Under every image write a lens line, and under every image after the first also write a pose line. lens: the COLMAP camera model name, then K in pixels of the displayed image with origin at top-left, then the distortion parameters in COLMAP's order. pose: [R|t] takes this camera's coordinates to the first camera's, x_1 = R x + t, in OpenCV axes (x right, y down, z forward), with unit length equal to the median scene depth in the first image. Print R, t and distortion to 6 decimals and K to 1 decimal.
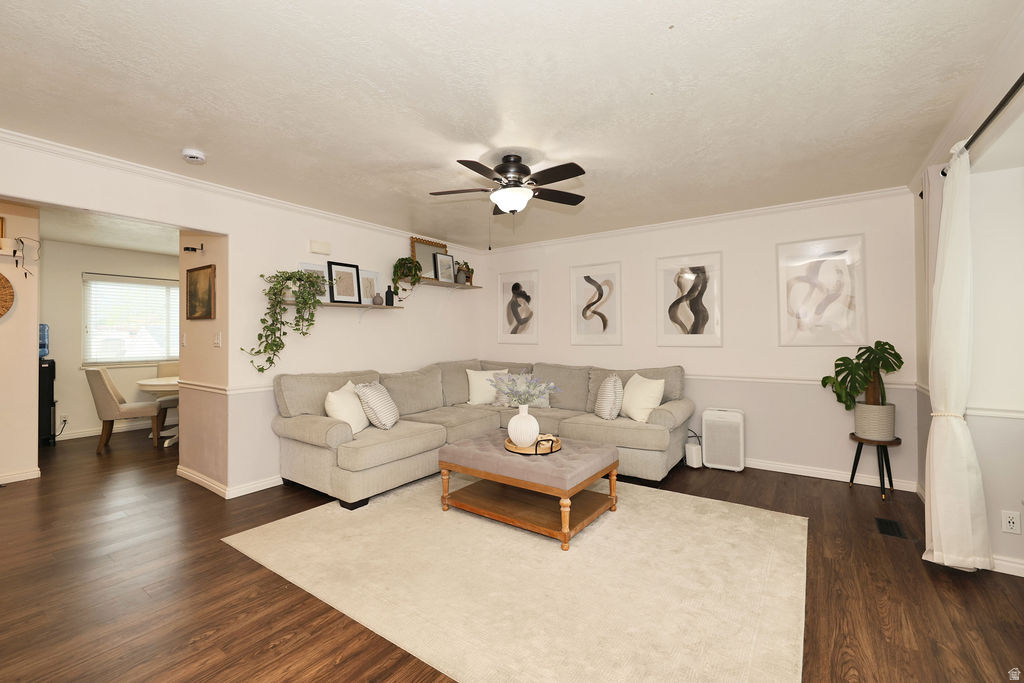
lens RADIAL K [[436.1, 0, 513.4], [0, 436.1, 334.3], [0, 0, 1]] dist [0.002019, -0.000112]
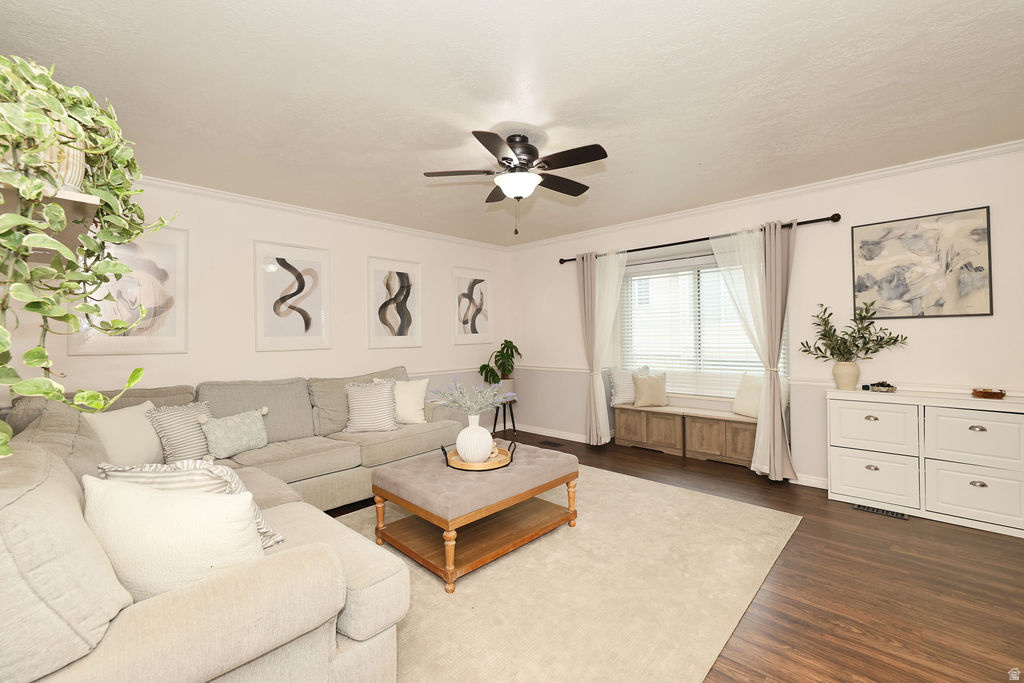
lens RADIAL K [[436.1, 0, 513.4], [0, 436.1, 334.3], [0, 0, 1]] dist [0.002019, -0.000112]
pose [[0.158134, 0.010556, 0.987361, -0.575014], [0.009794, 0.999877, -0.012258, 0.010898], [-0.987369, 0.011609, 0.158011, 0.561802]]
